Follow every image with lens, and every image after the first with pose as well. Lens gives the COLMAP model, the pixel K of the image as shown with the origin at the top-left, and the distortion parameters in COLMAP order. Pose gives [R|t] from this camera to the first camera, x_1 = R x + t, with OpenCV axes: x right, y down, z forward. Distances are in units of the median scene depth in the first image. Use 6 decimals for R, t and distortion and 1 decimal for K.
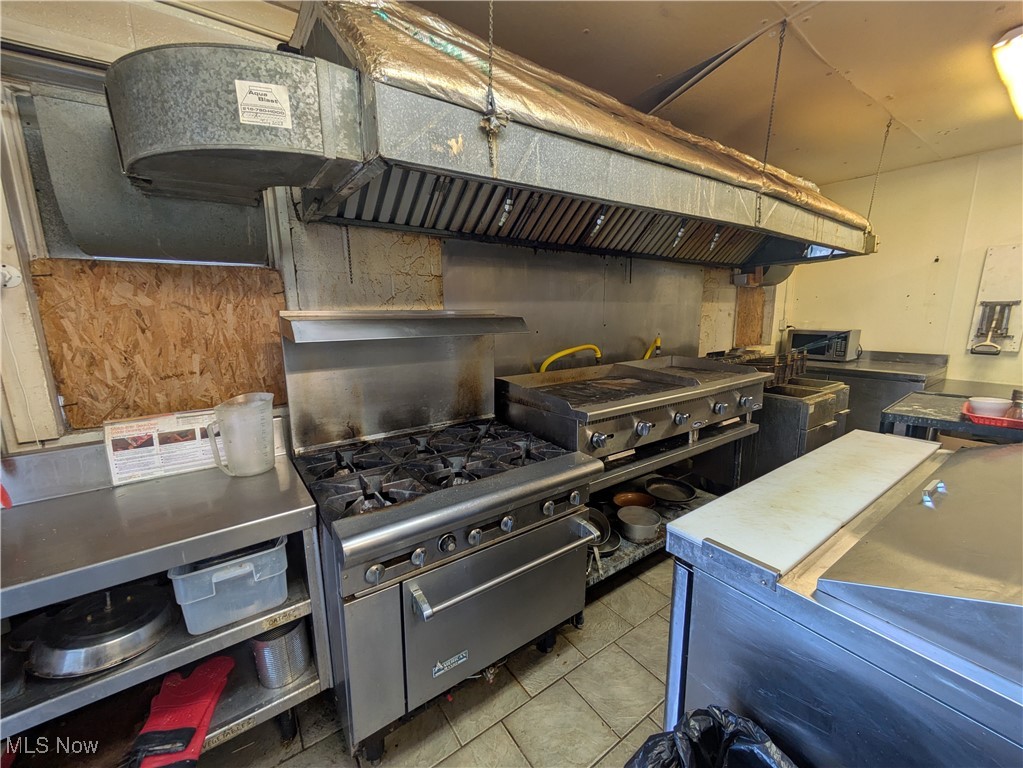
lens RADIAL K [[405.6, 0, 513.8], [0, 405.6, 388.1], [0, 0, 1]] dist [0.001542, 0.000915]
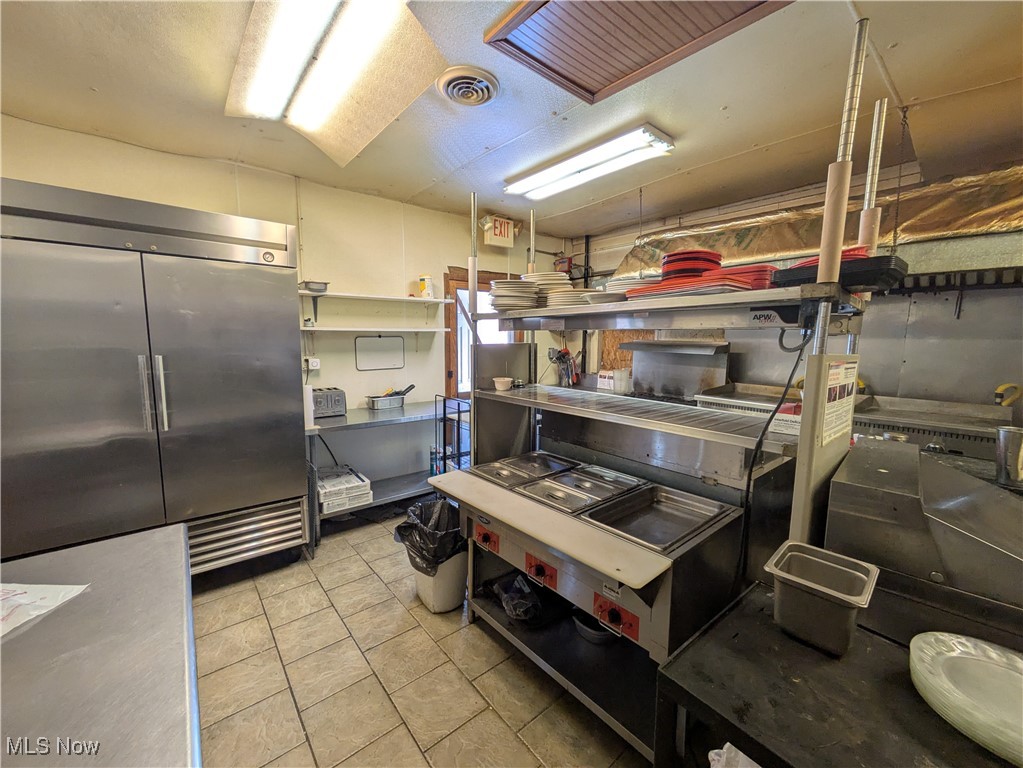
lens RADIAL K [[405.6, 0, 508.2], [0, 405.6, 384.4], [0, 0, 1]] dist [0.001542, 0.000915]
pose [[0.068983, 0.136419, -0.988247, 2.066586], [-0.196248, 0.973106, 0.120630, -0.049891], [0.978125, 0.185620, 0.093900, -0.076408]]
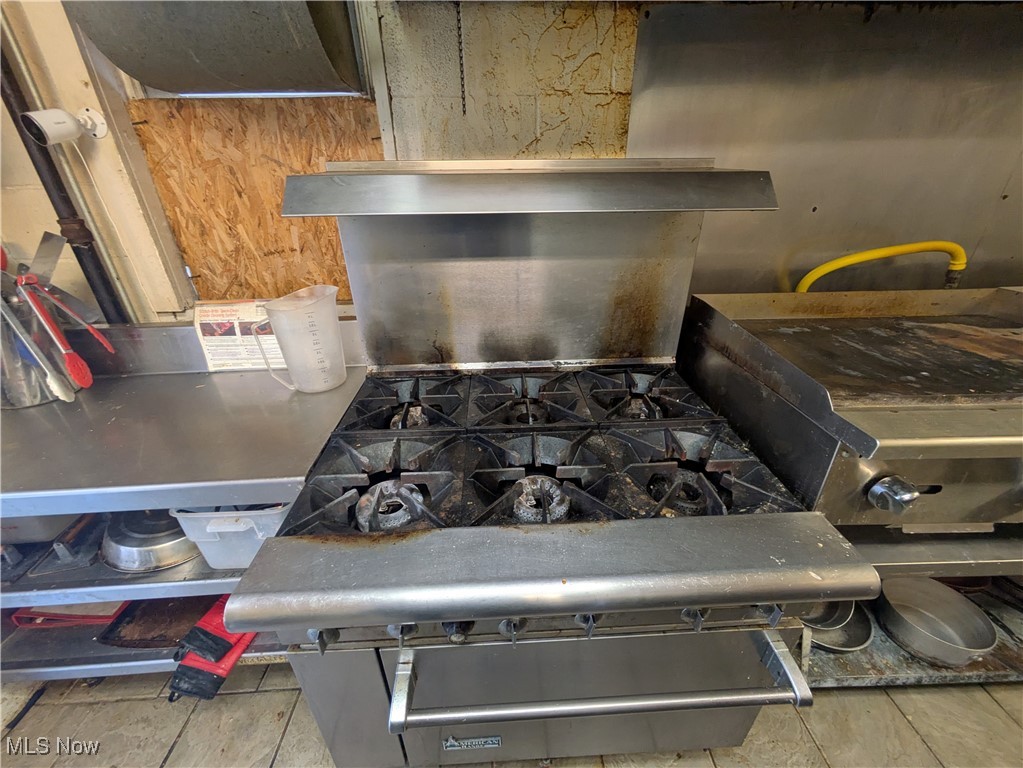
lens RADIAL K [[405.6, 0, 512.5], [0, 405.6, 386.7], [0, 0, 1]] dist [0.001542, 0.000915]
pose [[0.836105, 0.243534, -0.491547, 0.070320], [-0.096260, 0.947285, 0.305590, -0.070930], [0.540057, -0.208189, 0.815473, 0.510597]]
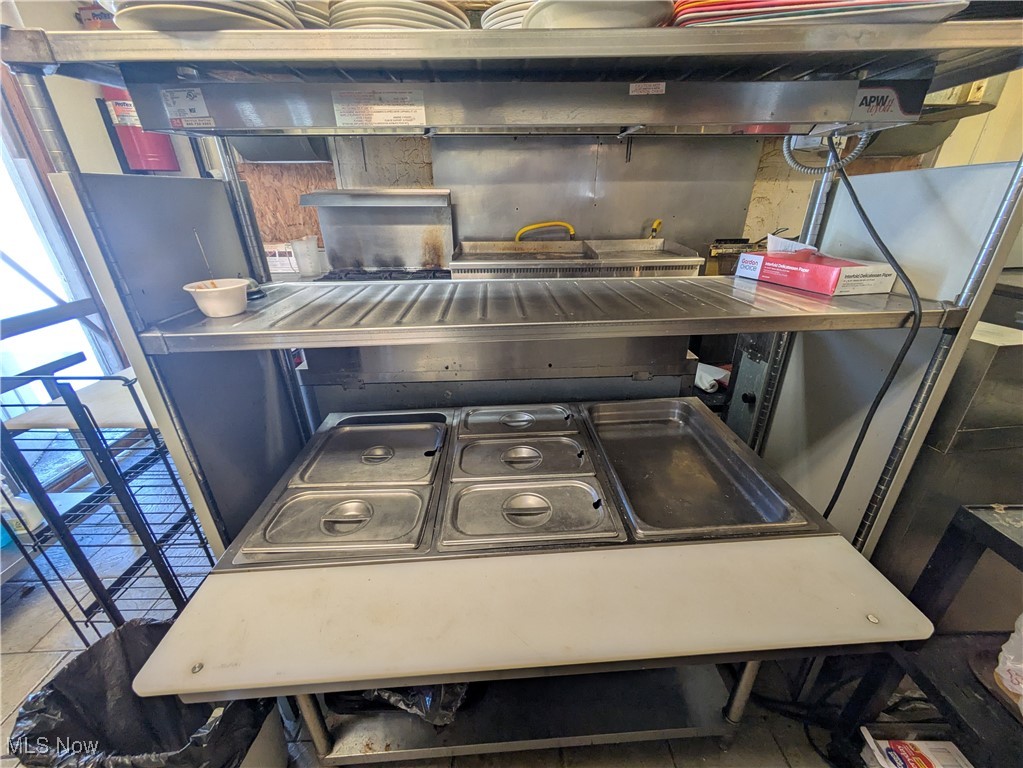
lens RADIAL K [[405.6, 0, 509.6], [0, 405.6, 384.8], [0, 0, 1]] dist [0.001542, 0.000915]
pose [[0.836410, 0.237776, -0.493844, 1.231565], [-0.105484, 0.953990, 0.280671, 0.047389], [0.537859, -0.182663, 0.823008, -0.216219]]
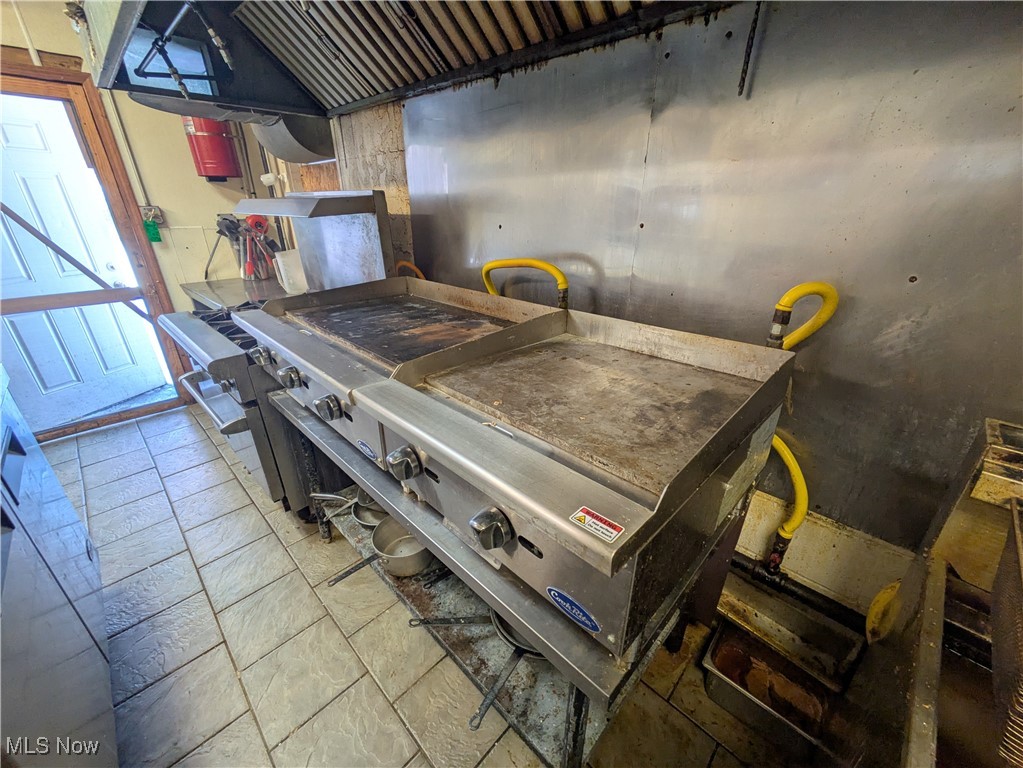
lens RADIAL K [[405.6, 0, 505.8], [0, 405.6, 388.7], [0, 0, 1]] dist [0.001542, 0.000915]
pose [[0.169738, 0.413425, -0.894577, 1.156458], [-0.180884, 0.905398, 0.384104, -0.240231], [0.968747, 0.096618, 0.228462, 1.398005]]
